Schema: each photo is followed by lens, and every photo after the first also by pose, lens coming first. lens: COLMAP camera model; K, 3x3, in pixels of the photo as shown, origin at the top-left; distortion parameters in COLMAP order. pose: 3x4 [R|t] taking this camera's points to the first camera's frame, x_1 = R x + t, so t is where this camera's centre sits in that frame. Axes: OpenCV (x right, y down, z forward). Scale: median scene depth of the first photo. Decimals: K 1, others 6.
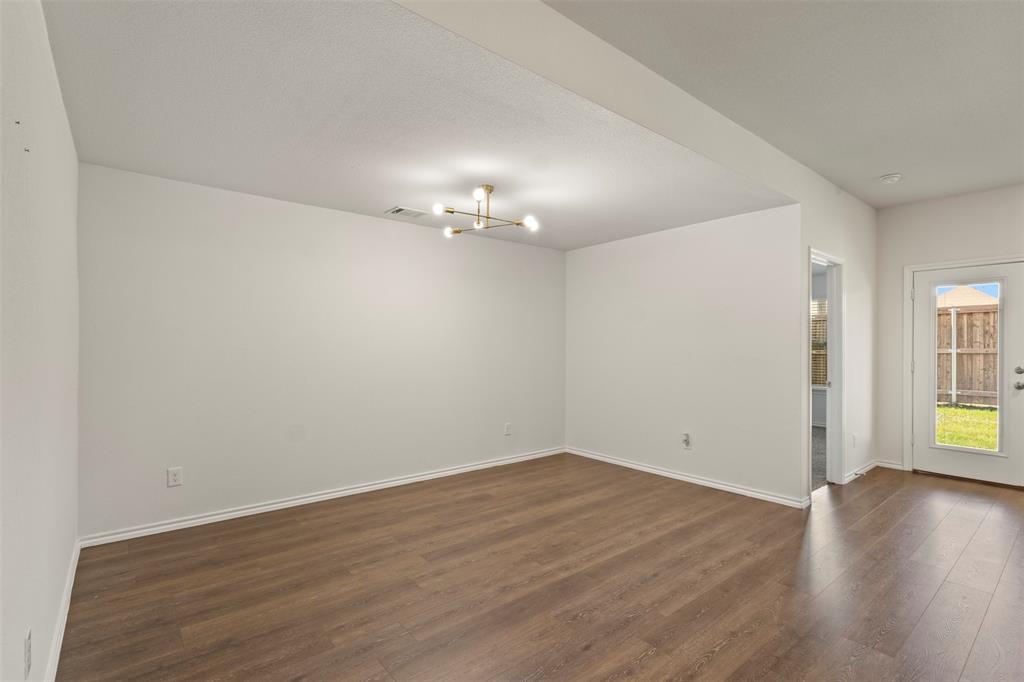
lens RADIAL K [[474.0, 0, 513.0], [0, 474.0, 344.4], [0, 0, 1]] dist [-0.000221, 0.001562]
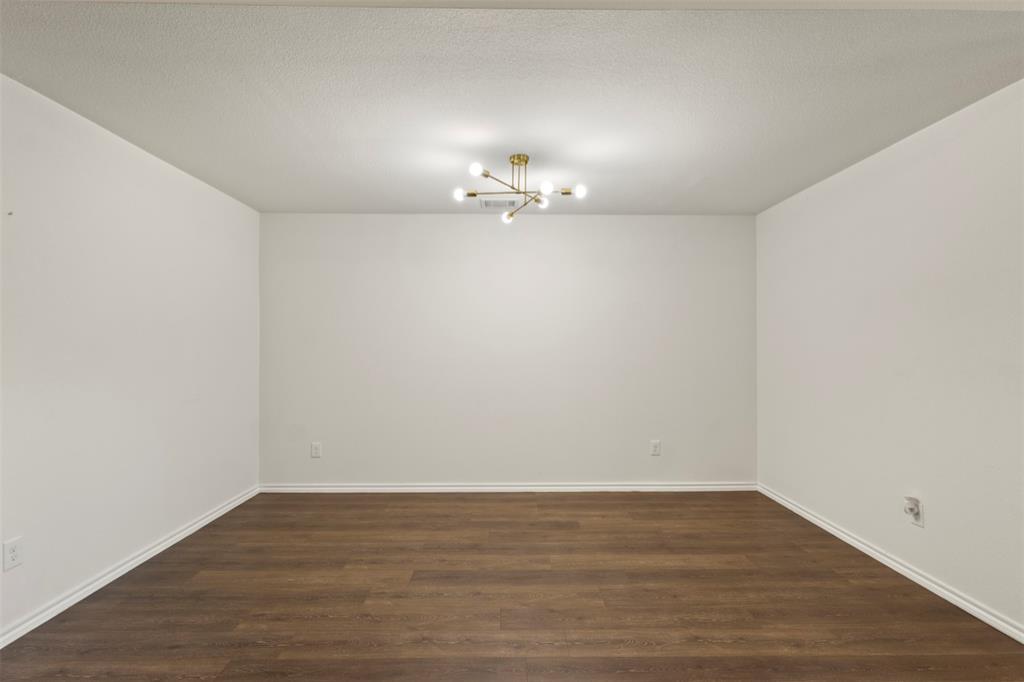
lens RADIAL K [[474.0, 0, 509.1], [0, 474.0, 339.9], [0, 0, 1]] dist [-0.000221, 0.001562]
pose [[0.780619, -0.008026, -0.624956, 0.402306], [0.005250, 0.999966, -0.006285, -0.001912], [0.624985, 0.001626, 0.780635, 0.289367]]
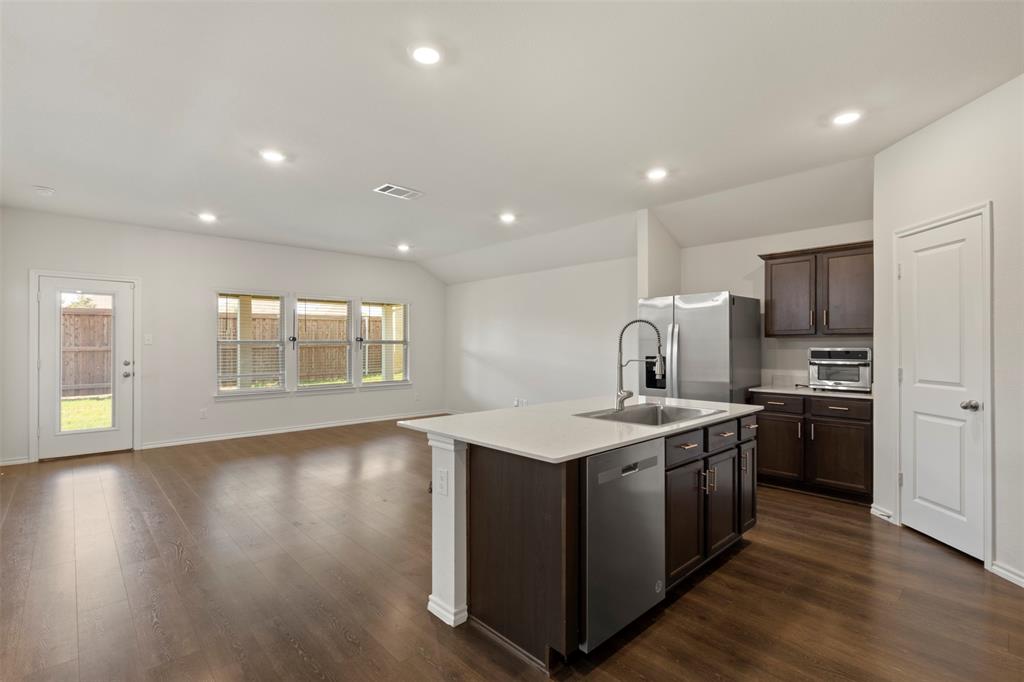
lens RADIAL K [[474.0, 0, 511.1], [0, 474.0, 346.2], [0, 0, 1]] dist [-0.000221, 0.001562]
pose [[-0.063589, -0.001718, 0.997975, -0.379510], [-0.004069, 0.999991, 0.001462, 0.000428], [-0.997968, -0.003968, -0.063596, -0.000230]]
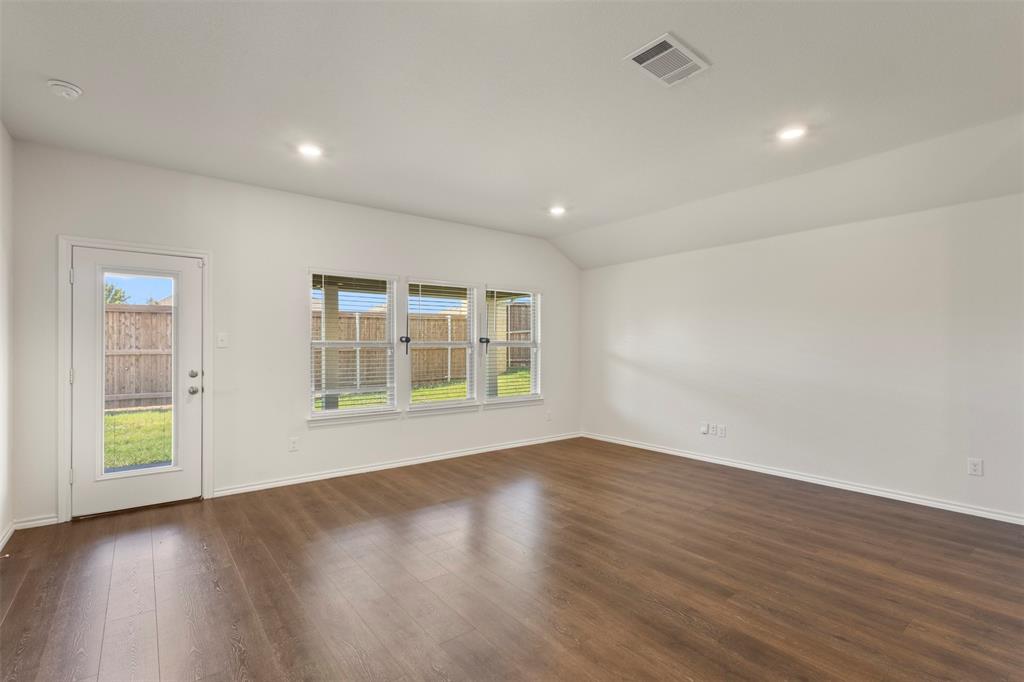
lens RADIAL K [[474.0, 0, 509.2], [0, 474.0, 349.1], [0, 0, 1]] dist [-0.000221, 0.001562]
pose [[0.026066, -0.002972, 0.999656, 0.170408], [-0.004087, 0.999987, 0.003080, 0.000589], [-0.999652, -0.004166, 0.026053, 0.395823]]
